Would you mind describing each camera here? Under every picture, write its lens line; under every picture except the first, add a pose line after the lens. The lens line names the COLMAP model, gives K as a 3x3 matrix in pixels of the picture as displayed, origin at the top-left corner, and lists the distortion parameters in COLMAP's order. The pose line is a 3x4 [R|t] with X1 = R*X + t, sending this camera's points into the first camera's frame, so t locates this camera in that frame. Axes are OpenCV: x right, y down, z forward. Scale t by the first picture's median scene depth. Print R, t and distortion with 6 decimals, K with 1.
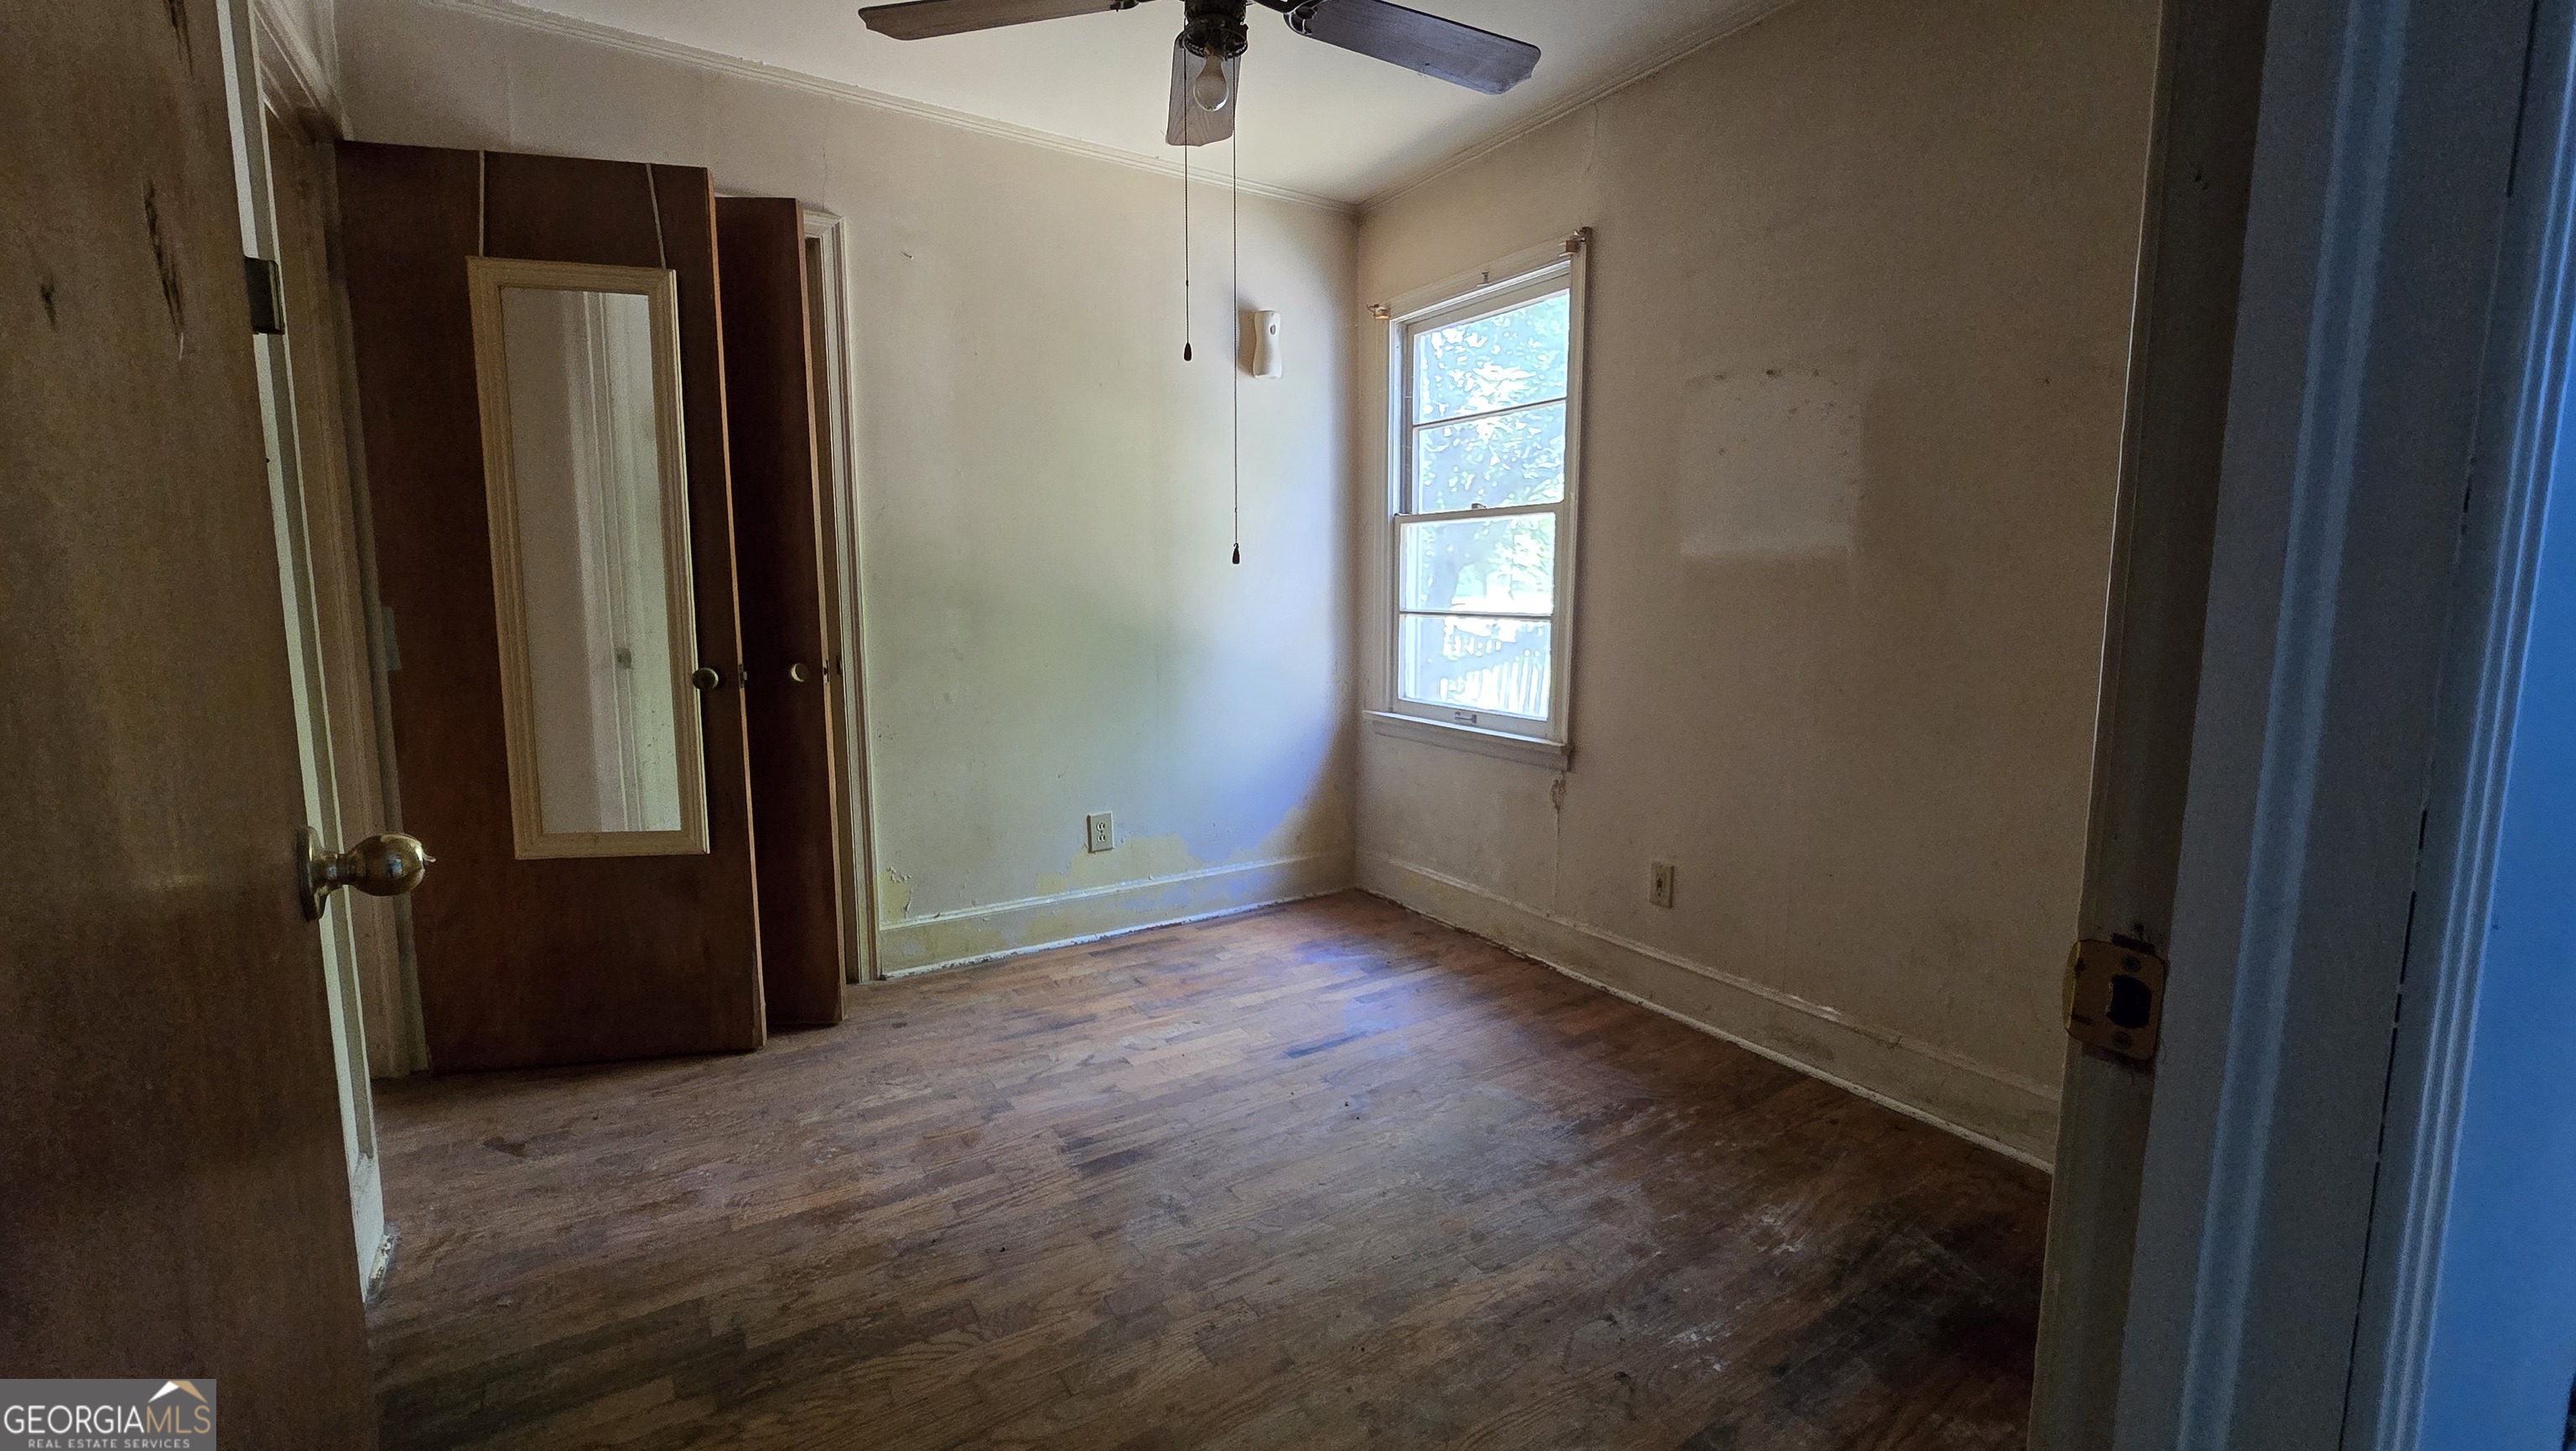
lens RADIAL K [[1059.0, 0, 1303.1], [0, 1059.0, 715.5], [0, 0, 1]] dist [-0.002619, 0.000227]
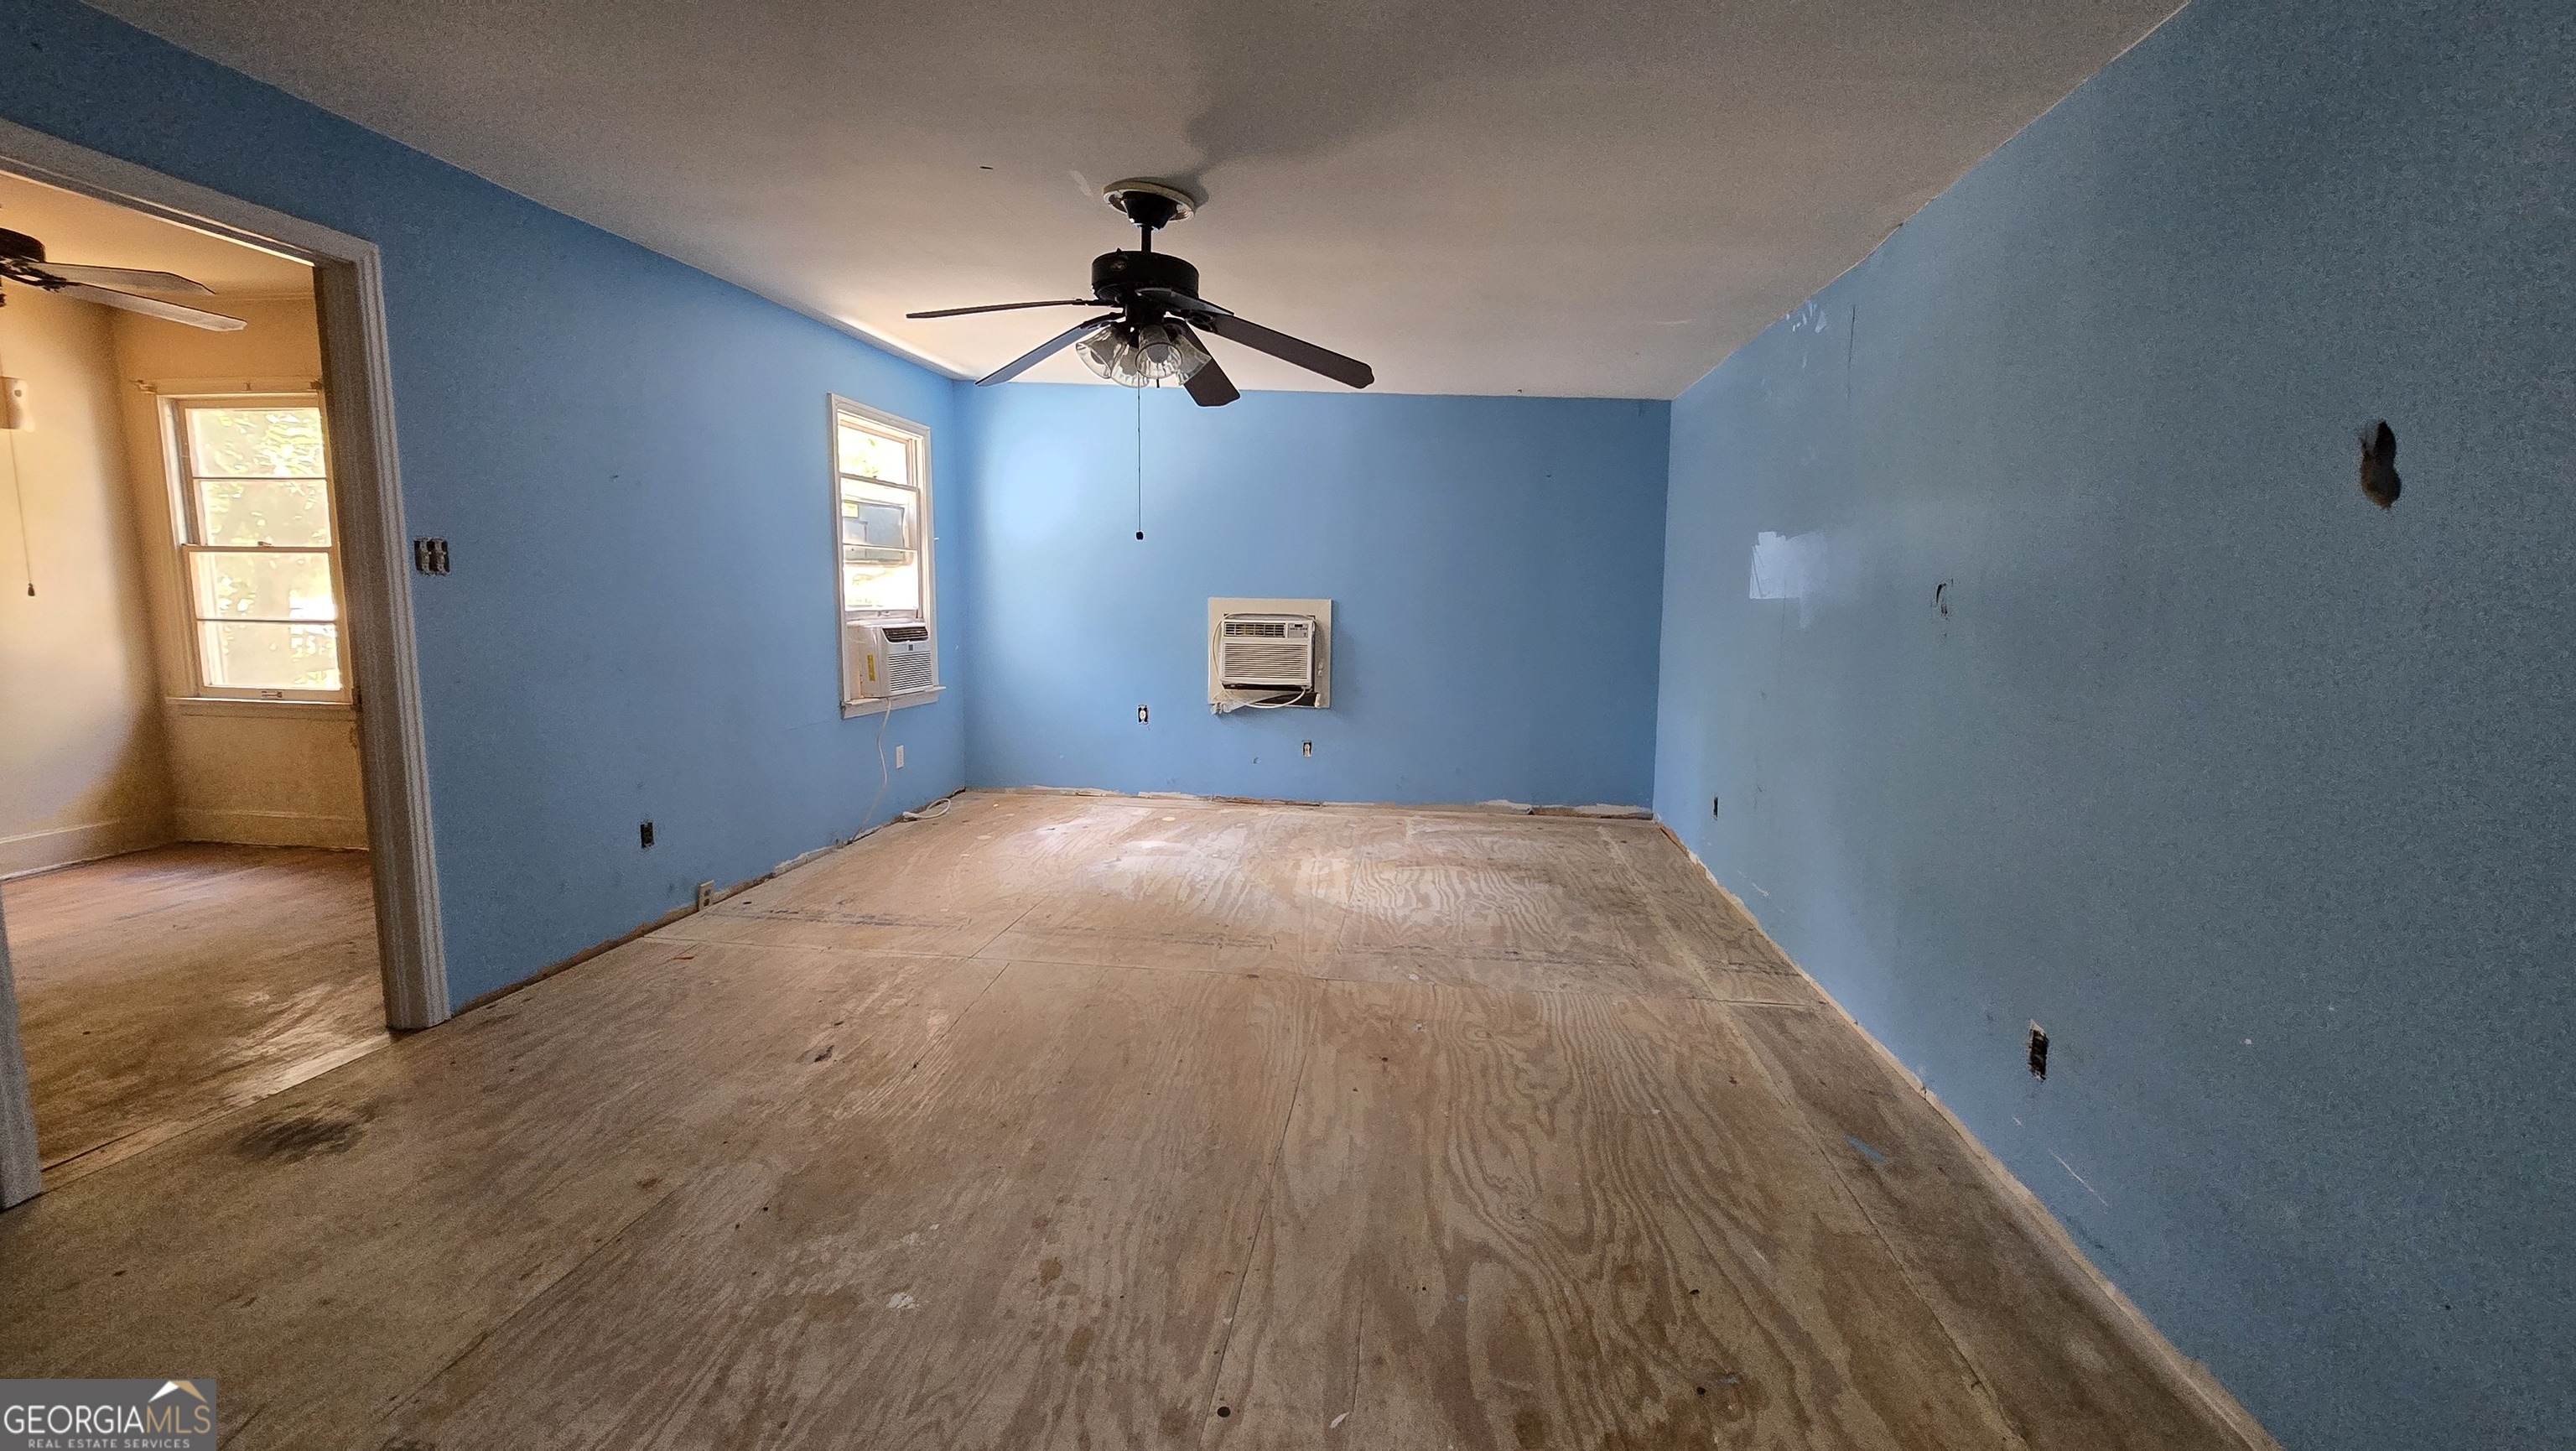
lens RADIAL K [[1059.0, 0, 1305.6], [0, 1059.0, 715.2], [0, 0, 1]] dist [-0.002619, 0.000227]
pose [[0.646199, -0.086568, 0.758243, -0.024299], [0.081071, 0.995710, 0.044589, 0.076295], [-0.758851, 0.032658, 0.650445, -0.927458]]
